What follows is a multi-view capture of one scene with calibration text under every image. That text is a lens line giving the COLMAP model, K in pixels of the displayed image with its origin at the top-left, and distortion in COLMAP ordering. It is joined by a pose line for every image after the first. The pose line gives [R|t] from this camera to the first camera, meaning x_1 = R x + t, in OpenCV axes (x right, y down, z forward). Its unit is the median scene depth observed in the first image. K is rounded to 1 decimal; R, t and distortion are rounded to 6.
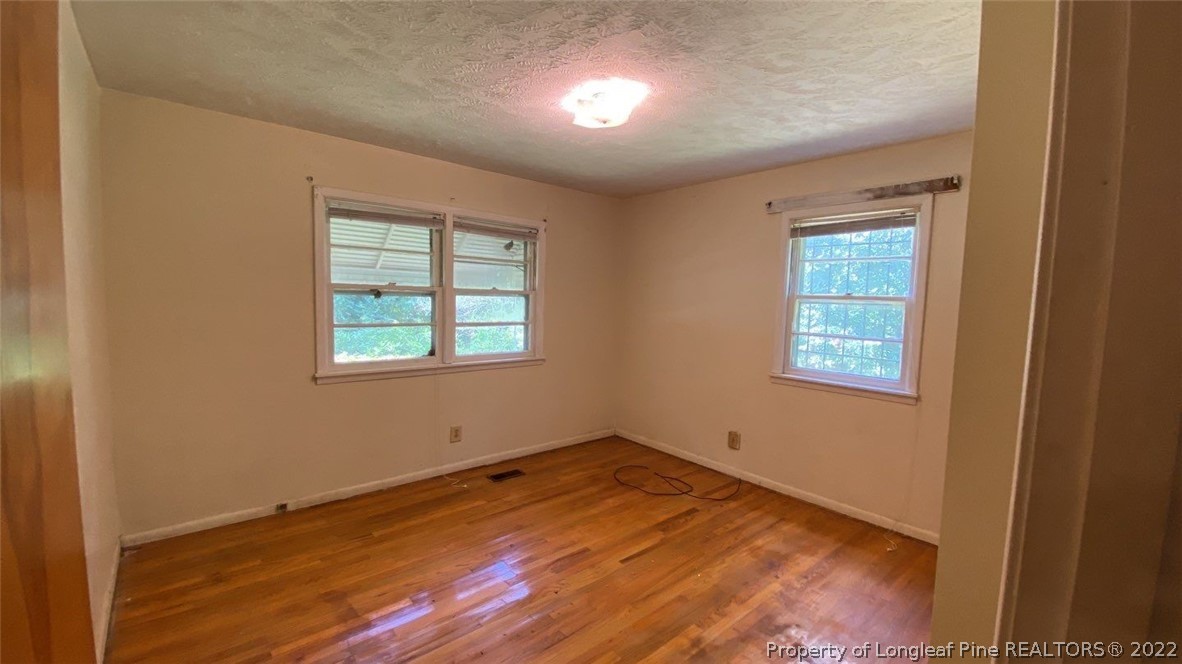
lens RADIAL K [[476.4, 0, 587.8], [0, 476.4, 333.0], [0, 0, 1]] dist [0.019623, -0.016790]
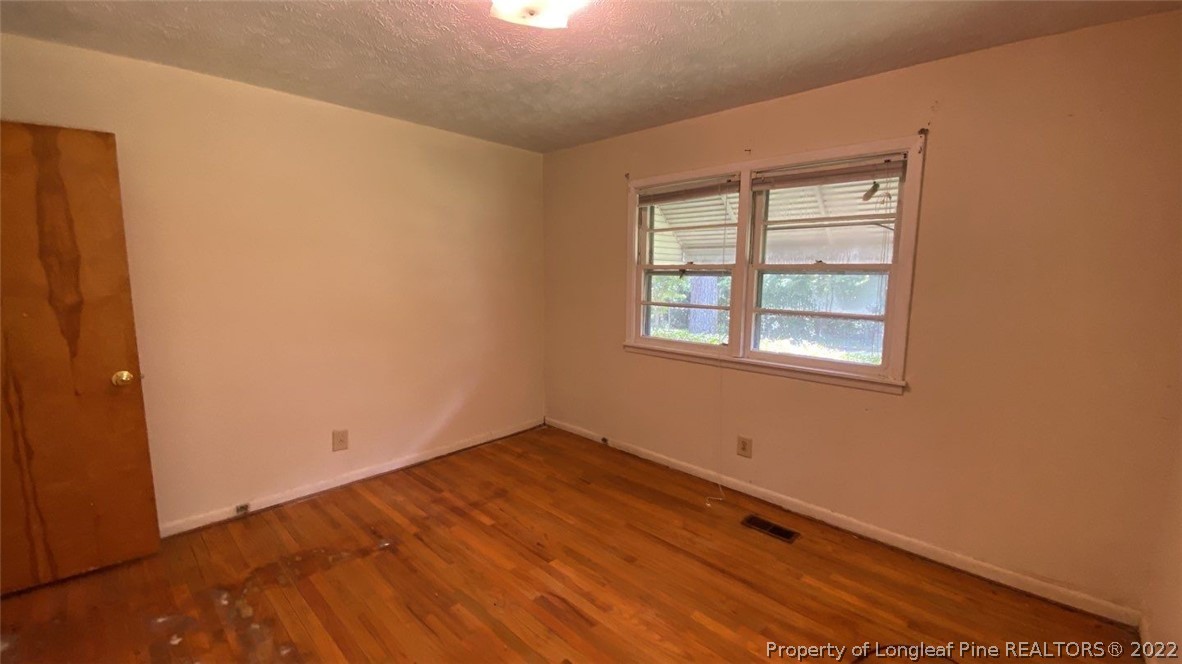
lens RADIAL K [[476.4, 0, 586.3], [0, 476.4, 333.3], [0, 0, 1]] dist [0.019623, -0.016790]
pose [[0.095327, 0.104830, -0.989911, 0.535129], [-0.082586, 0.991844, 0.097082, -0.038128], [0.992014, 0.072498, 0.103207, 0.717643]]
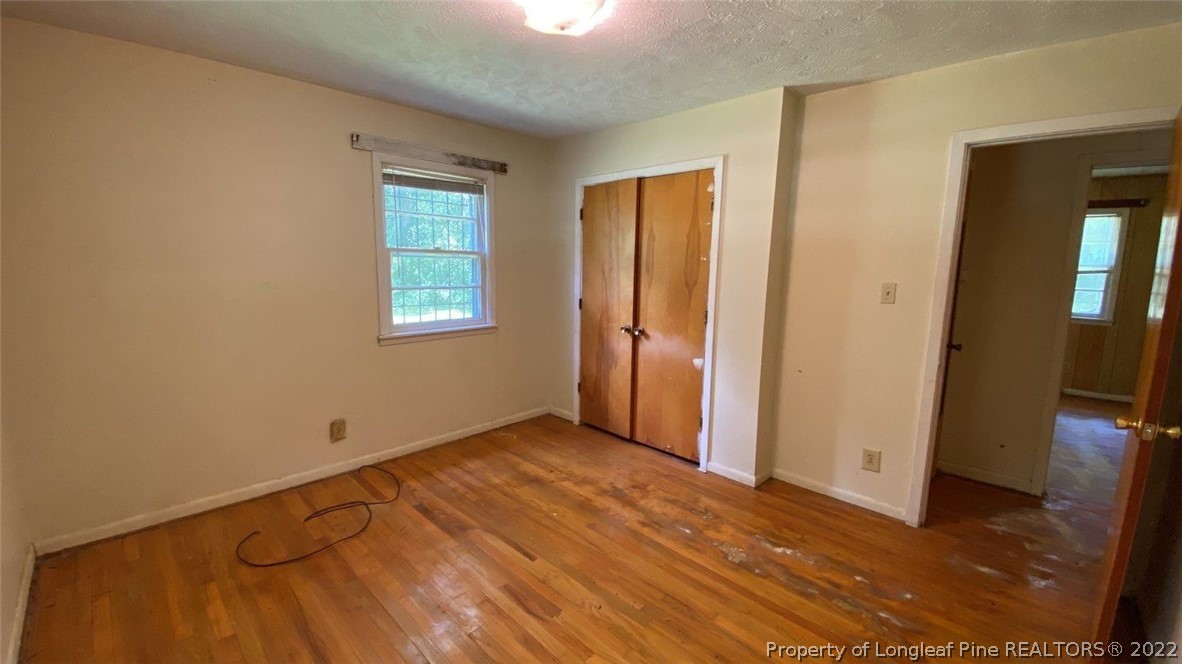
lens RADIAL K [[476.4, 0, 589.1], [0, 476.4, 333.4], [0, 0, 1]] dist [0.019623, -0.016790]
pose [[-0.088207, -0.176531, 0.980335, -0.564612], [0.057603, 0.981620, 0.181946, -0.064963], [-0.994435, 0.072519, -0.076417, 0.724787]]
